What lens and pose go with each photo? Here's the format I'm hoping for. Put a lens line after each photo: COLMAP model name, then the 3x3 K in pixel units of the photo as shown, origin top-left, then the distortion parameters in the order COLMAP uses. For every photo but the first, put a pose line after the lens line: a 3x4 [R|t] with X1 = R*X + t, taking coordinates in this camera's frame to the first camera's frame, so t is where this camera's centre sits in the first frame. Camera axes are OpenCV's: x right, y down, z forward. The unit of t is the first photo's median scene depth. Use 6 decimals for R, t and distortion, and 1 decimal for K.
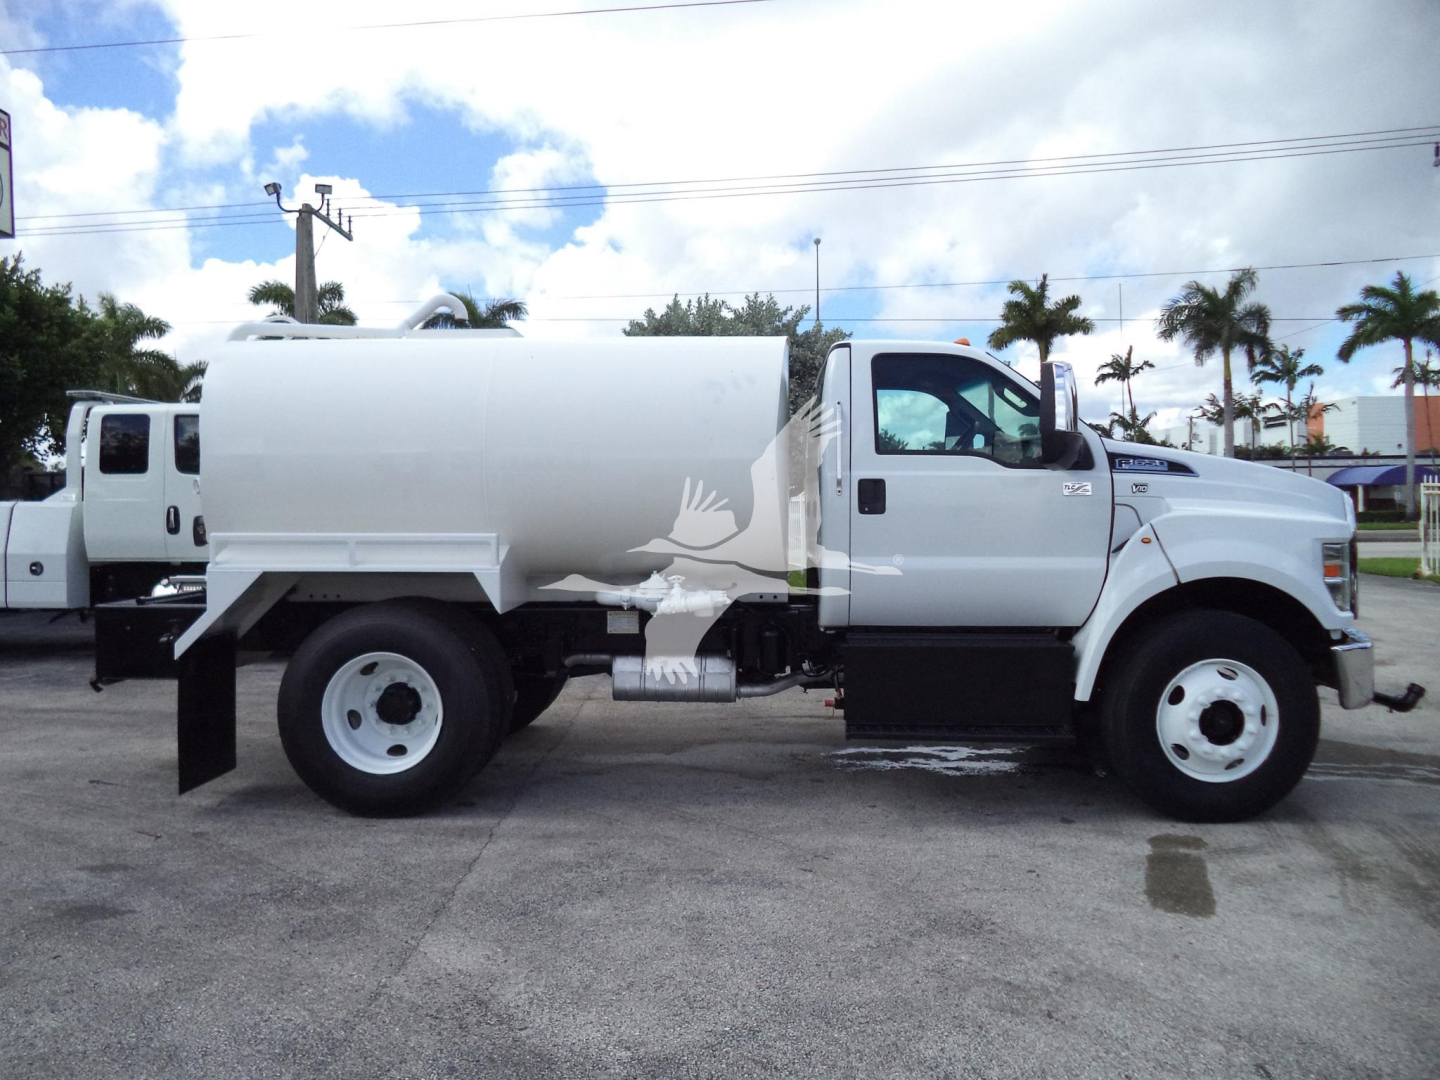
lens RADIAL K [[1187.4, 0, 715.1], [0, 1187.4, 547.2], [0, 0, 1]] dist [-0.021317, -0.004451]
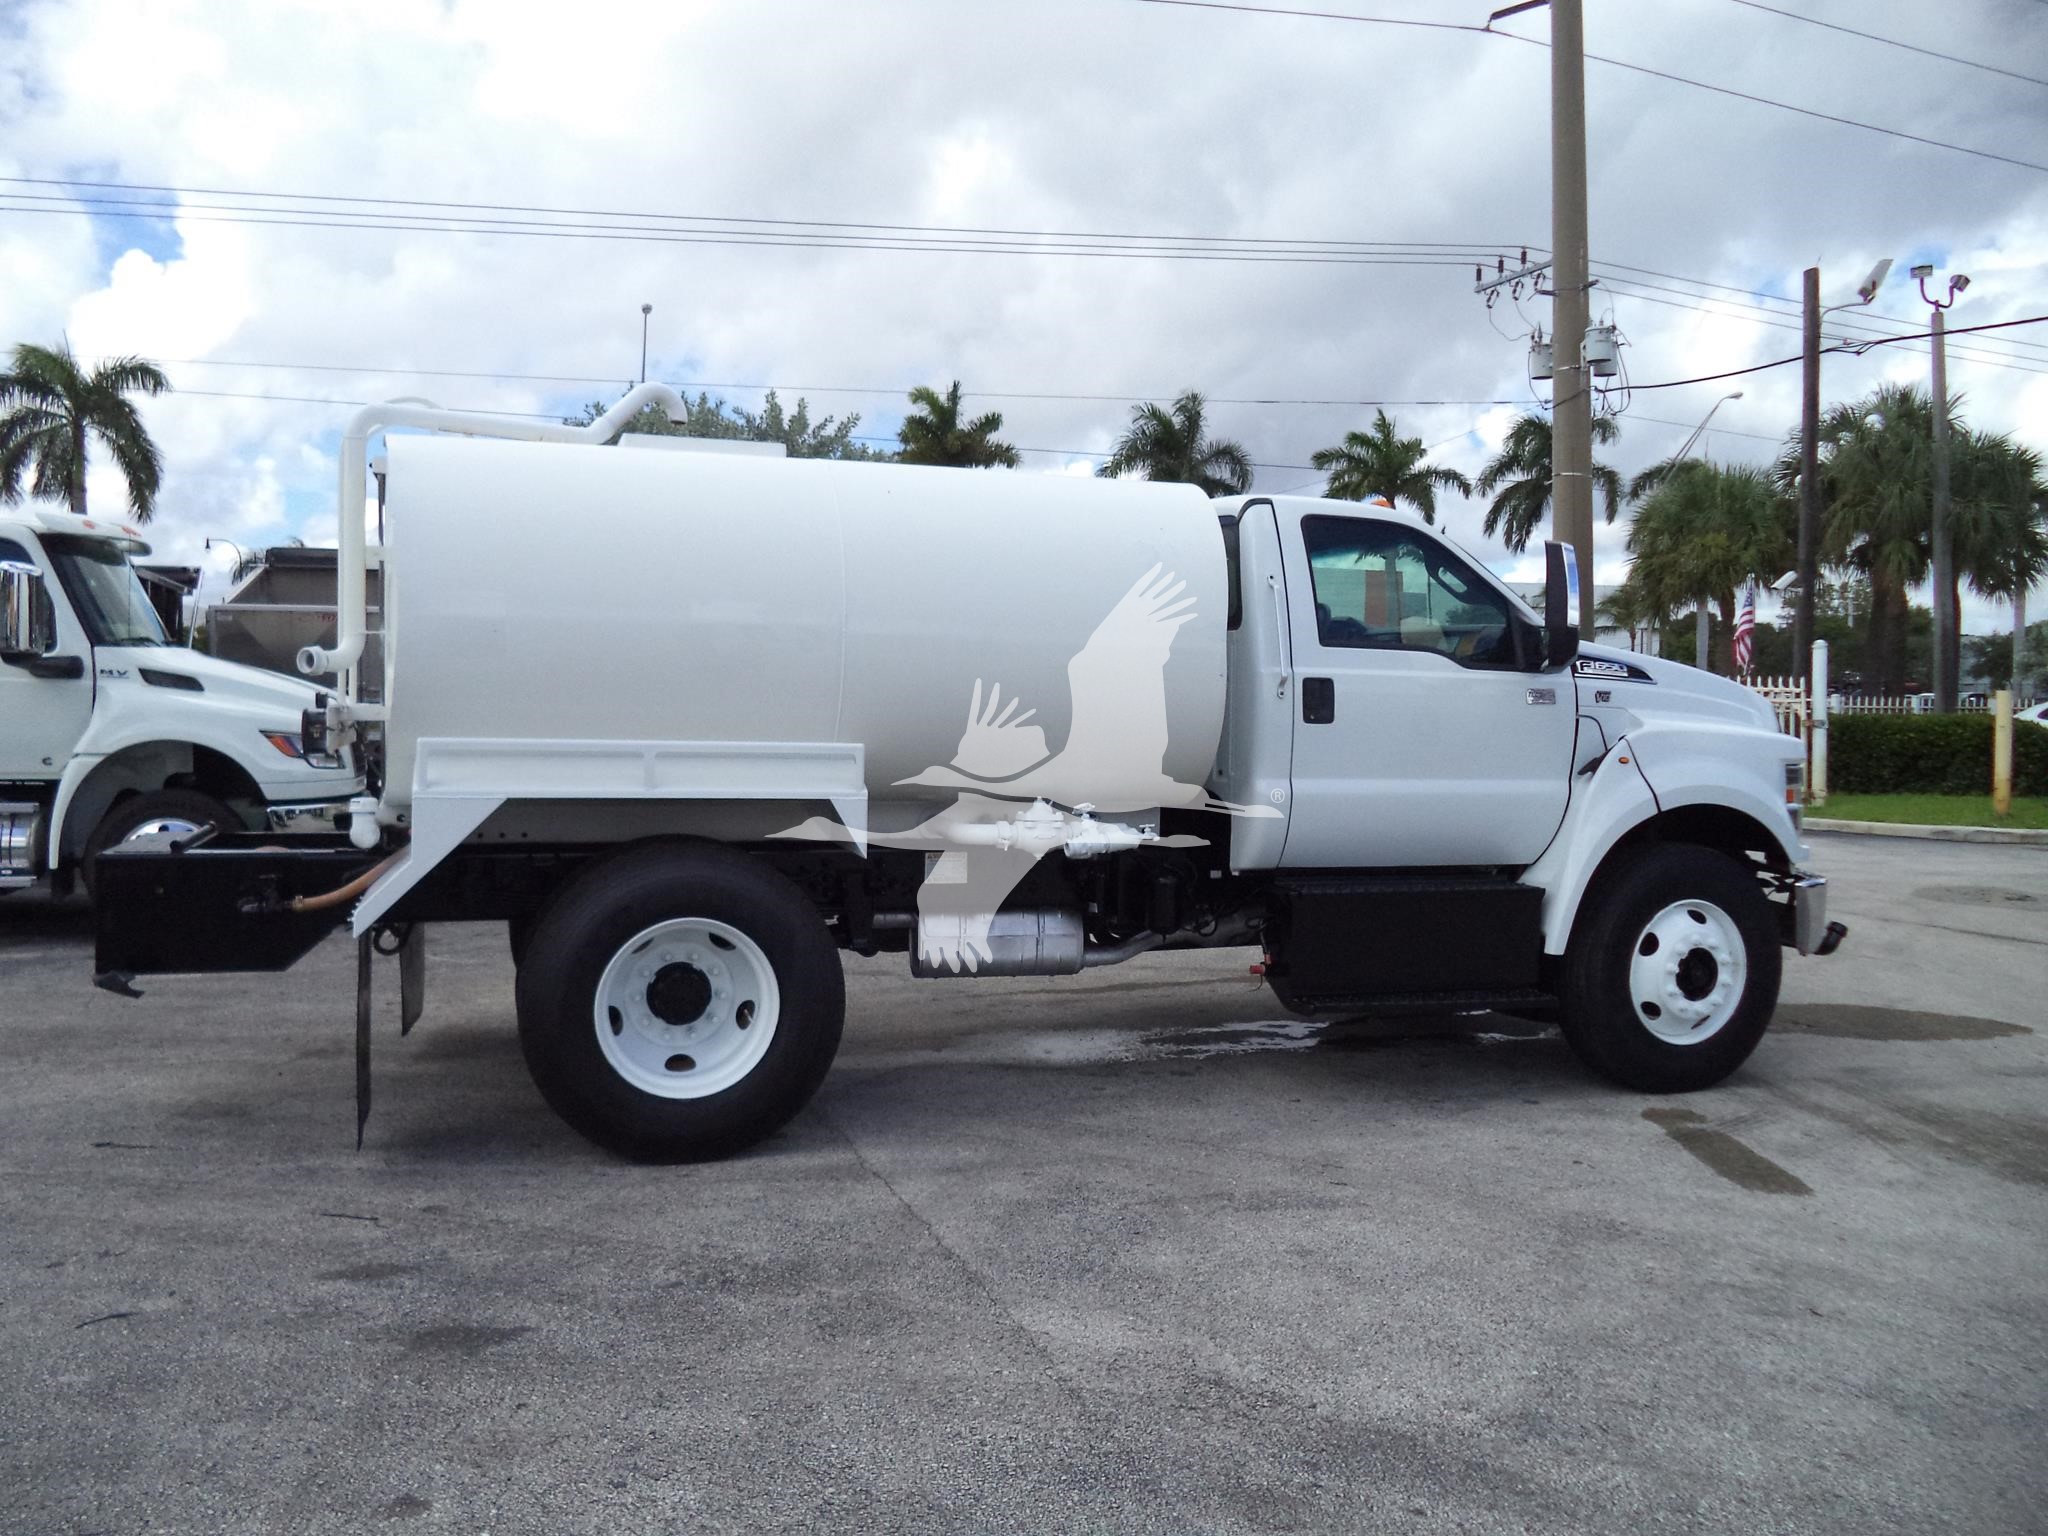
lens RADIAL K [[1688.7, 0, 1017.0], [0, 1688.7, 778.3], [0, 0, 1]] dist [-0.021317, -0.004451]
pose [[0.937130, 0.002330, 0.348972, -0.438414], [-0.007963, 0.999860, 0.014708, -0.006648], [-0.348889, -0.016562, 0.937018, 0.035785]]
